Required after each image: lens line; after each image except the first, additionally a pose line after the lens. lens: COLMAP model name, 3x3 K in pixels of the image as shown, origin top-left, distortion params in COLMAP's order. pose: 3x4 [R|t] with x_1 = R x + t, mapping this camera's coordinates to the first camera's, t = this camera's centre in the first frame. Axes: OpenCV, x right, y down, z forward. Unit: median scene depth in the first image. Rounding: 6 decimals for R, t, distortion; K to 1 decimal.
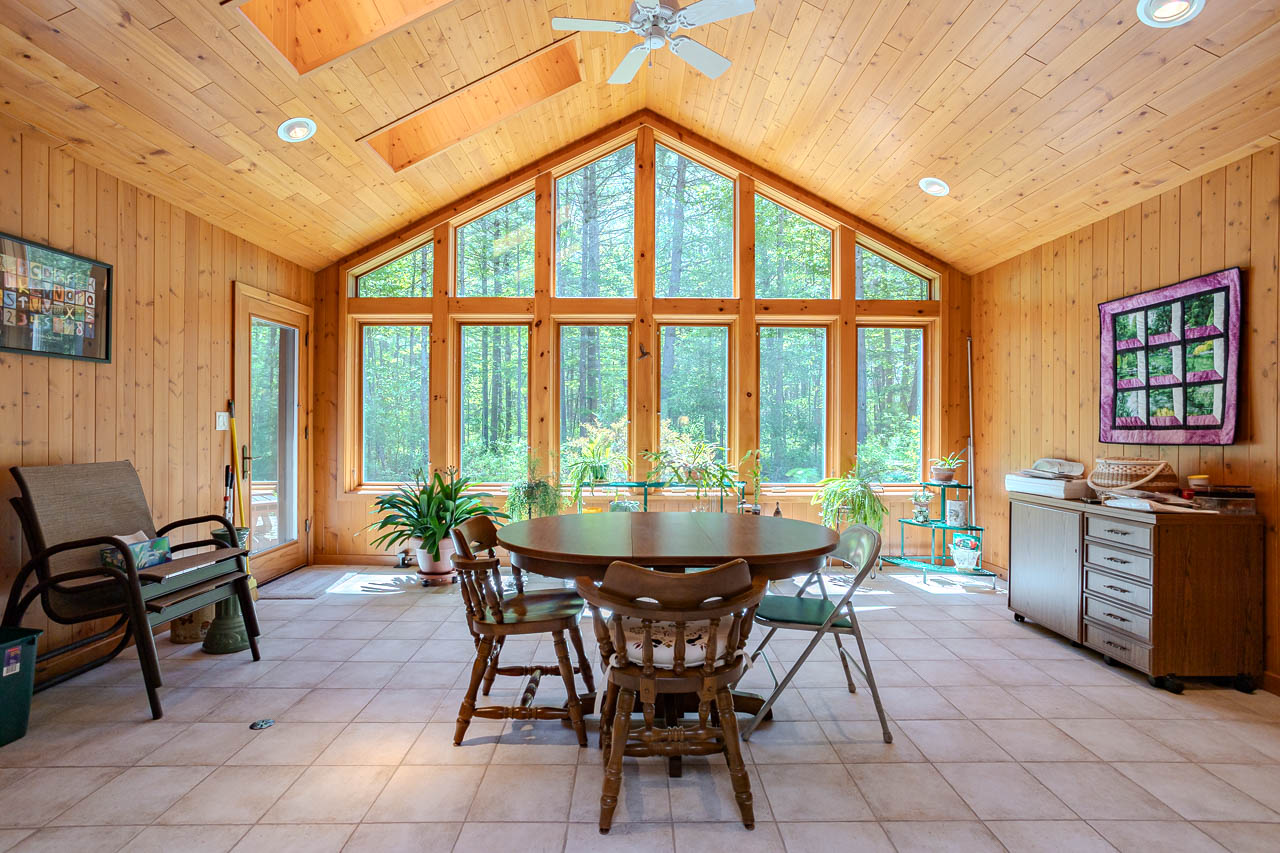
lens RADIAL K [[620.9, 0, 643.1], [0, 620.9, 424.5], [0, 0, 1]] dist [-0.058185, 0.037916]
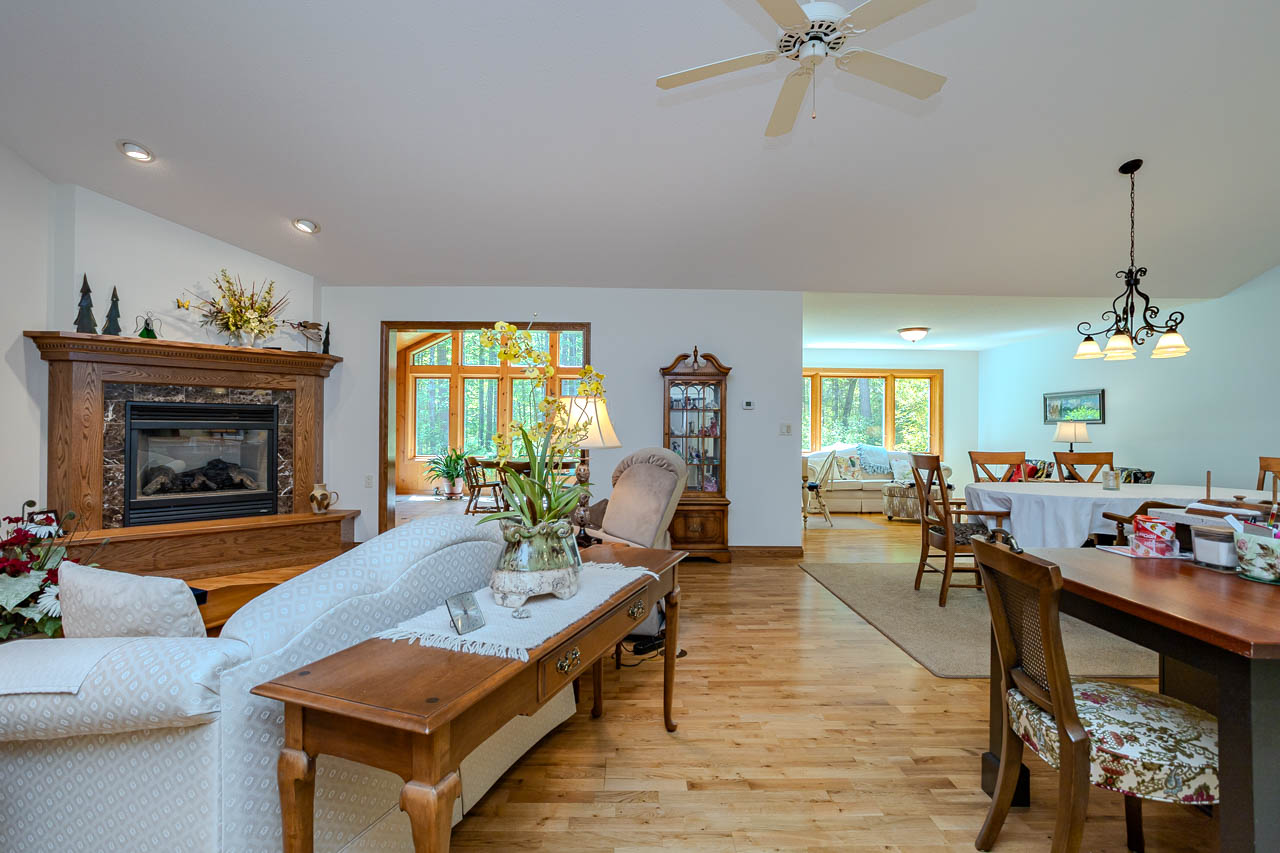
lens RADIAL K [[620.9, 0, 643.1], [0, 620.9, 424.5], [0, 0, 1]] dist [-0.058185, 0.037916]
pose [[0.999961, 0.007353, 0.004859, 0.297345], [-0.007313, 0.999940, -0.008134, 0.003368], [-0.004919, 0.008098, 0.999955, -1.085757]]
